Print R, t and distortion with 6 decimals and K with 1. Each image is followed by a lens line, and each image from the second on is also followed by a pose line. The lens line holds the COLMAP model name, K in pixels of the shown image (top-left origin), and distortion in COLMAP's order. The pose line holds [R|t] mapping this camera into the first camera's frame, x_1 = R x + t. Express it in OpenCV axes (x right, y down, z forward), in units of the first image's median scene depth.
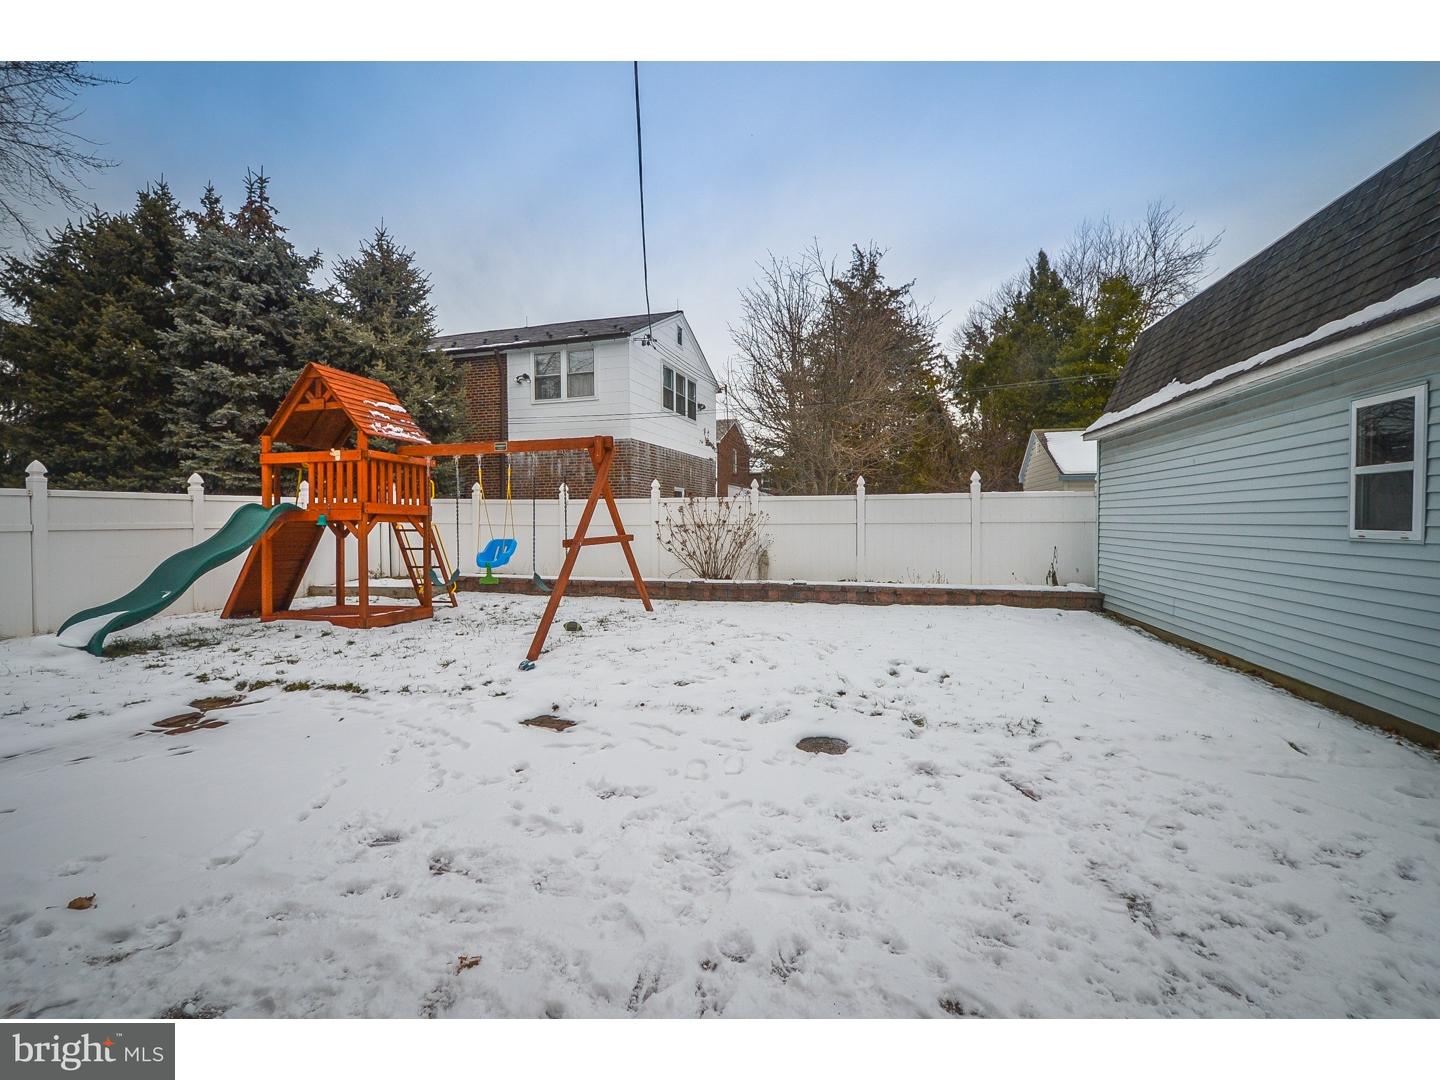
lens RADIAL K [[651.4, 0, 720.0], [0, 651.4, 540.0], [0, 0, 1]] dist [-0.000411, -0.000678]
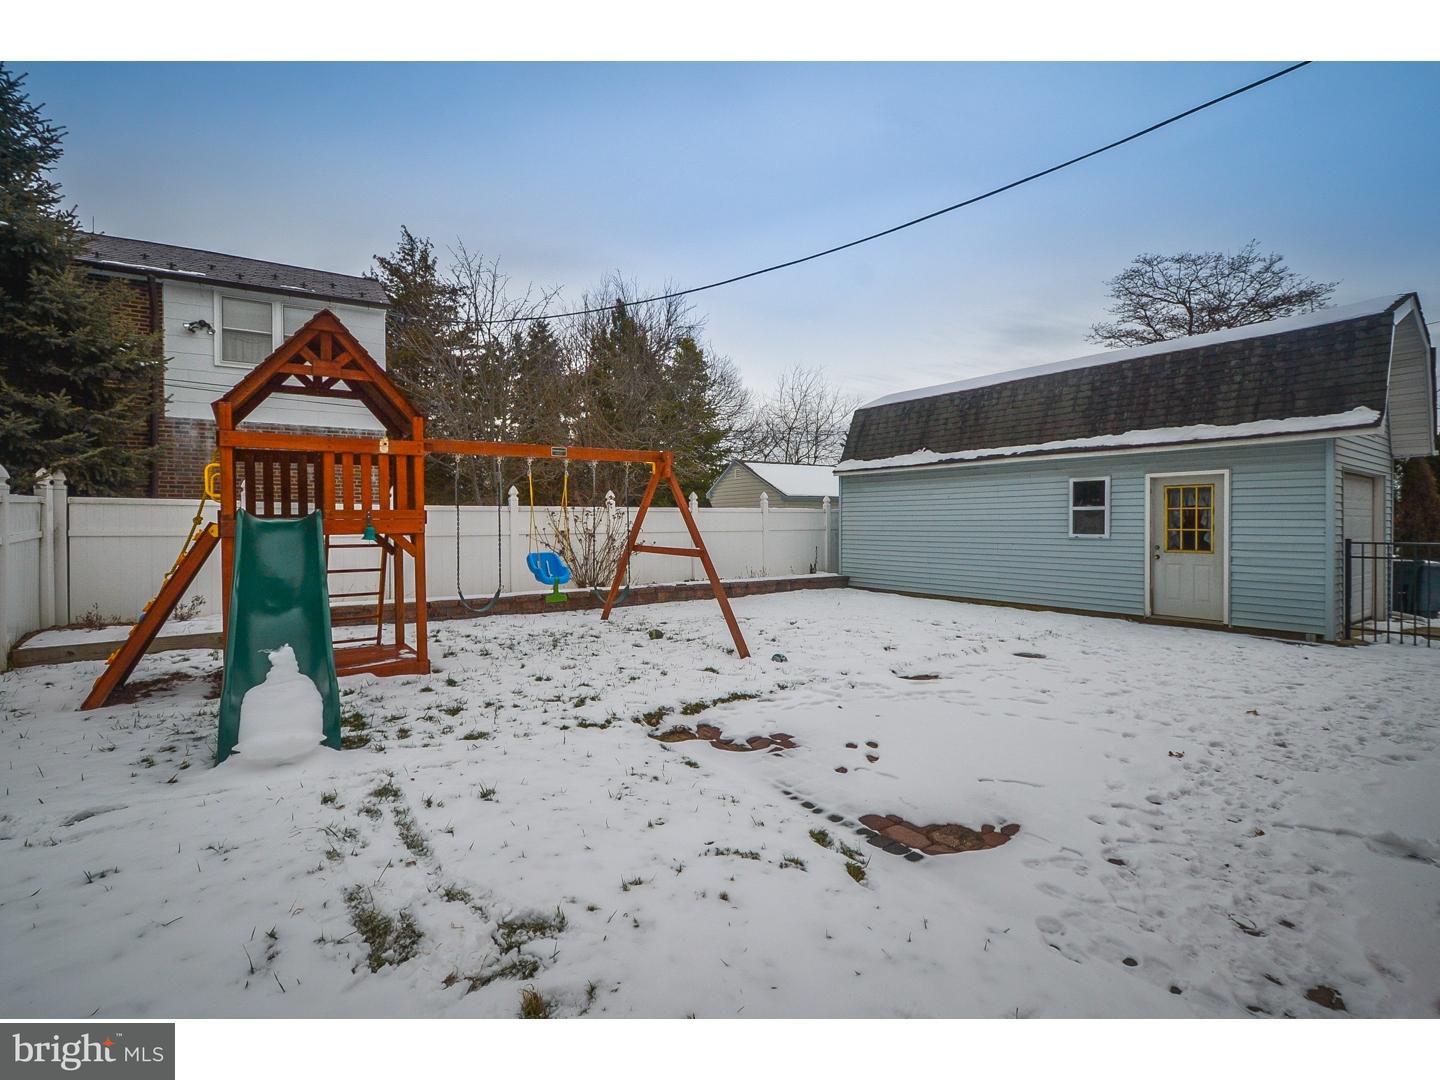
lens RADIAL K [[681.3, 0, 719.0], [0, 681.3, 525.9], [0, 0, 1]] dist [-0.001346, -0.000532]
pose [[0.653081, -0.000581, 0.757288, -0.610547], [0.023119, 0.999549, -0.019171, -0.009712], [-0.756935, 0.030028, 0.652800, 0.137101]]
